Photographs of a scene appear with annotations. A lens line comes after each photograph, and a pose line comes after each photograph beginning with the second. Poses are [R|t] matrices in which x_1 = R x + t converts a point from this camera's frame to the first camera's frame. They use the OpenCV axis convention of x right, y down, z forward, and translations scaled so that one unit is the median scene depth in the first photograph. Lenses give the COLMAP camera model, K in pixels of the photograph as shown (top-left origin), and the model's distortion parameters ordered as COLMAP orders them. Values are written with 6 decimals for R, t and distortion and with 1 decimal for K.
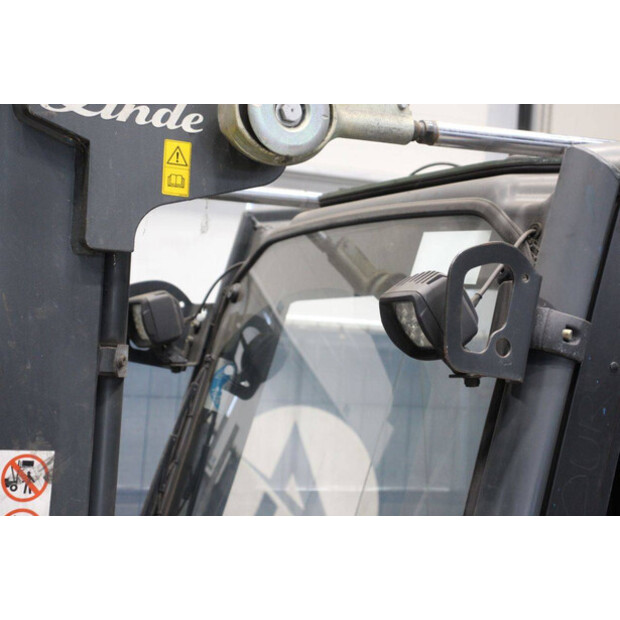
lens RADIAL K [[1391.6, 0, 310.0], [0, 1391.6, 310.0], [0, 0, 1]] dist [-0.011560, -0.048982]
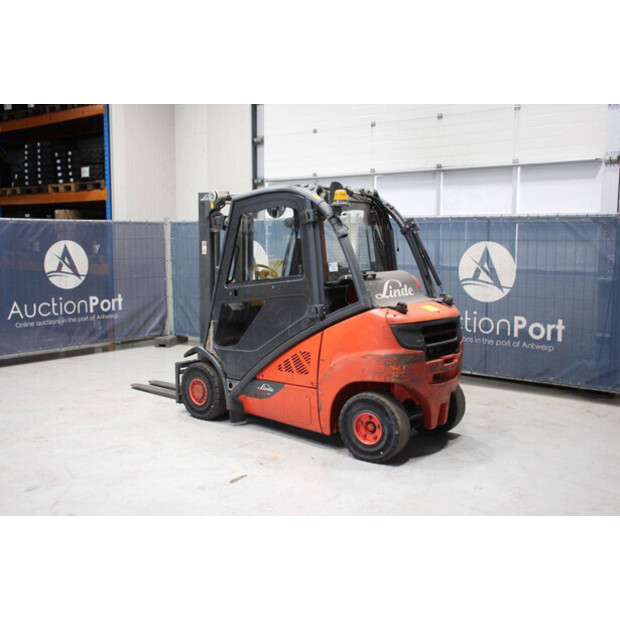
lens RADIAL K [[690.3, 0, 310.0], [0, 690.3, 310.0], [0, 0, 1]] dist [-0.024400, 0.014923]
pose [[0.382440, 0.050852, -0.922580, 3.644872], [0.062255, 0.994797, 0.080639, 0.202311], [0.921881, -0.088275, 0.377285, -0.011574]]
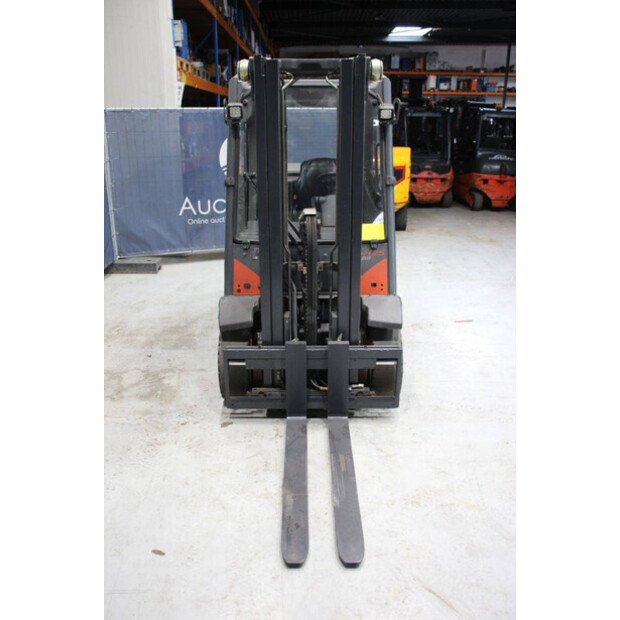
lens RADIAL K [[556.5, 0, 310.0], [0, 556.5, 310.0], [0, 0, 1]] dist [-0.144904, 0.170062]
pose [[0.454071, -0.337723, 0.824477, -1.928031], [-0.021839, 0.920878, 0.389238, -0.100534], [-0.890698, -0.194748, 0.410768, 0.253296]]
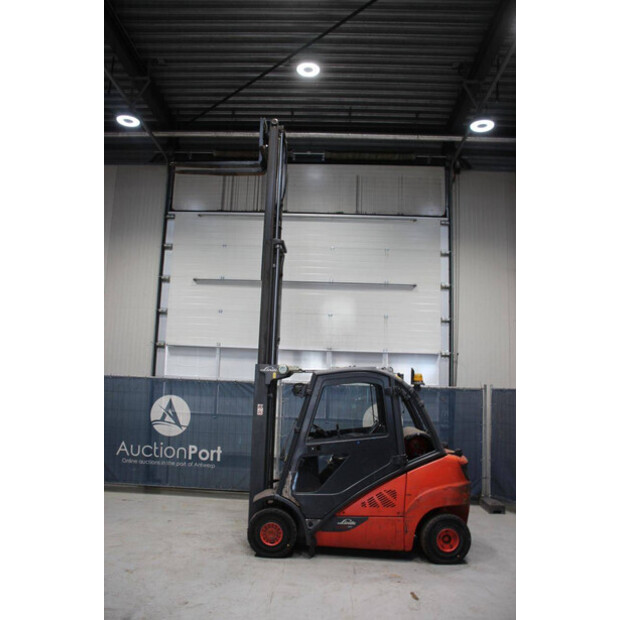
lens RADIAL K [[528.3, 0, 310.0], [0, 528.3, 310.0], [0, 0, 1]] dist [-0.156345, 0.153933]
pose [[0.868649, -0.090040, -0.487177, 1.903638], [0.033325, 0.991738, -0.123874, -0.088277], [0.494306, 0.091368, 0.864473, -2.044311]]
